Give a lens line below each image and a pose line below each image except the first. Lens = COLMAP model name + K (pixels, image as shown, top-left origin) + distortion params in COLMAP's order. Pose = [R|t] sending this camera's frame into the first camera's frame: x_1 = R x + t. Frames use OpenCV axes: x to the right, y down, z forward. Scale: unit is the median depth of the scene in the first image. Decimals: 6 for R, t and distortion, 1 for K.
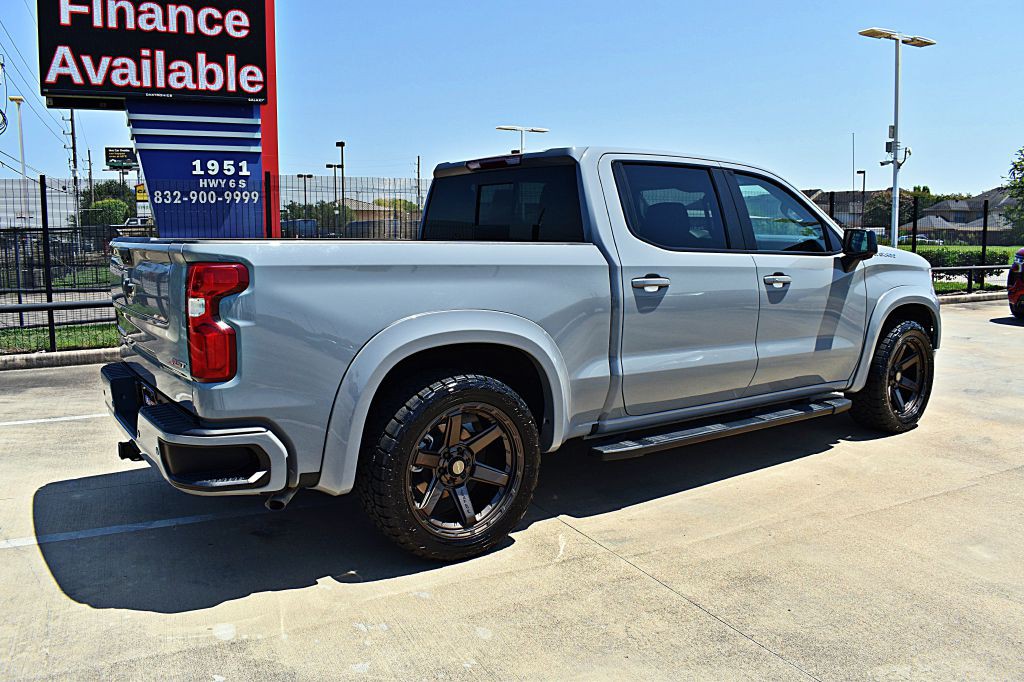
lens RADIAL K [[794.1, 0, 507.7], [0, 794.1, 331.6], [0, 0, 1]] dist [-0.101412, 0.020542]
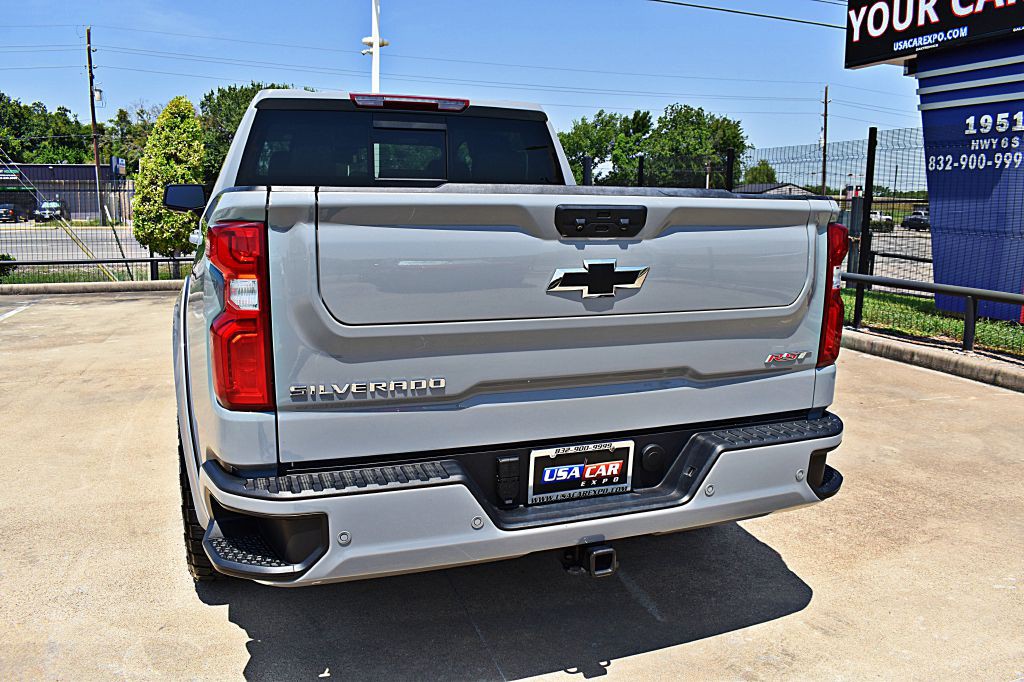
lens RADIAL K [[794.1, 0, 511.5], [0, 794.1, 330.8], [0, 0, 1]] dist [-0.101412, 0.020542]
pose [[-0.156709, 0.158702, -0.974811, 0.514342], [-0.136412, 0.974068, 0.180511, -0.081054], [0.978179, 0.161264, -0.130996, 0.685384]]
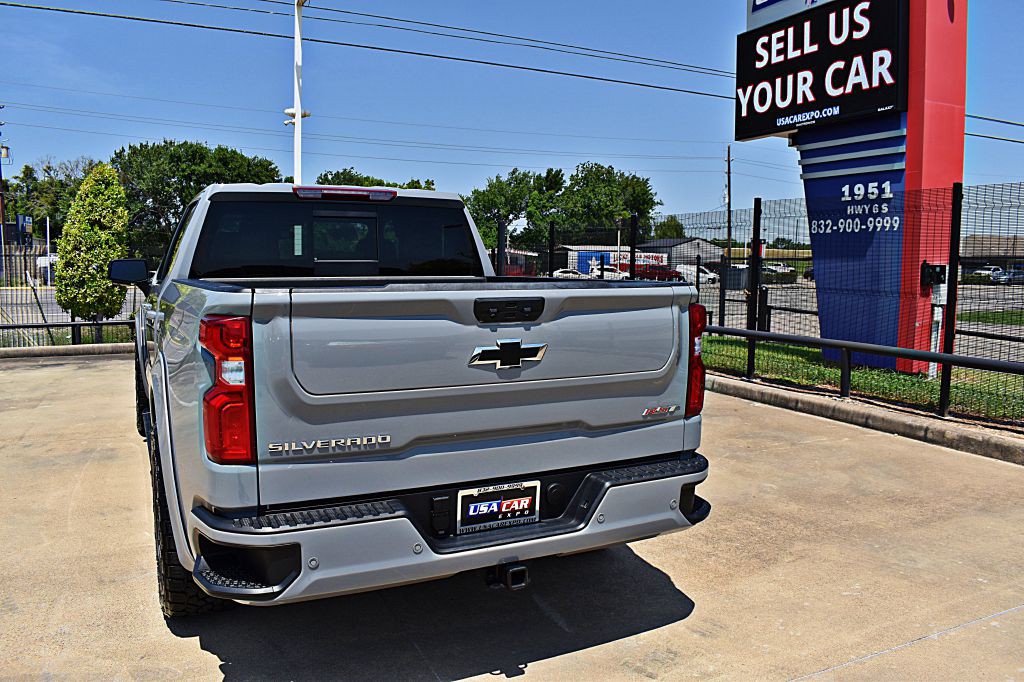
lens RADIAL K [[794.1, 0, 510.6], [0, 794.1, 332.4], [0, 0, 1]] dist [-0.101412, 0.020542]
pose [[-0.053569, 0.095218, -0.994014, 0.565187], [-0.131857, 0.986052, 0.101561, -0.092896], [0.989820, 0.136508, -0.040266, 0.688424]]
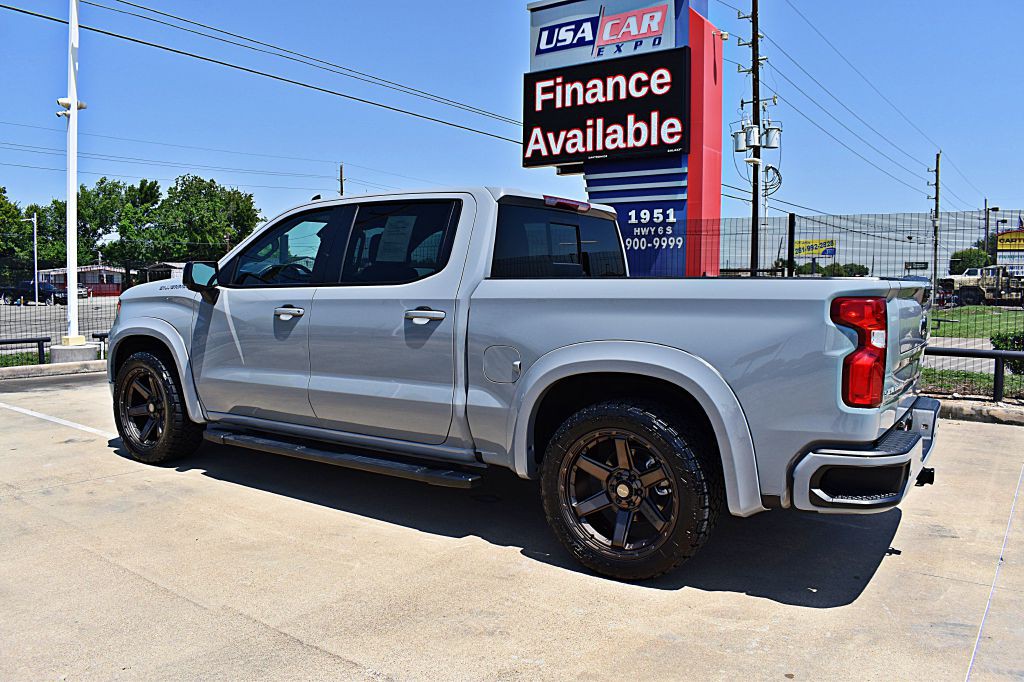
lens RADIAL K [[794.1, 0, 510.4], [0, 794.1, 335.2], [0, 0, 1]] dist [-0.101412, 0.020542]
pose [[0.450816, 0.068874, -0.889956, 0.552507], [-0.122582, 0.992350, 0.014703, -0.040436], [0.884160, 0.102464, 0.455810, 0.360970]]
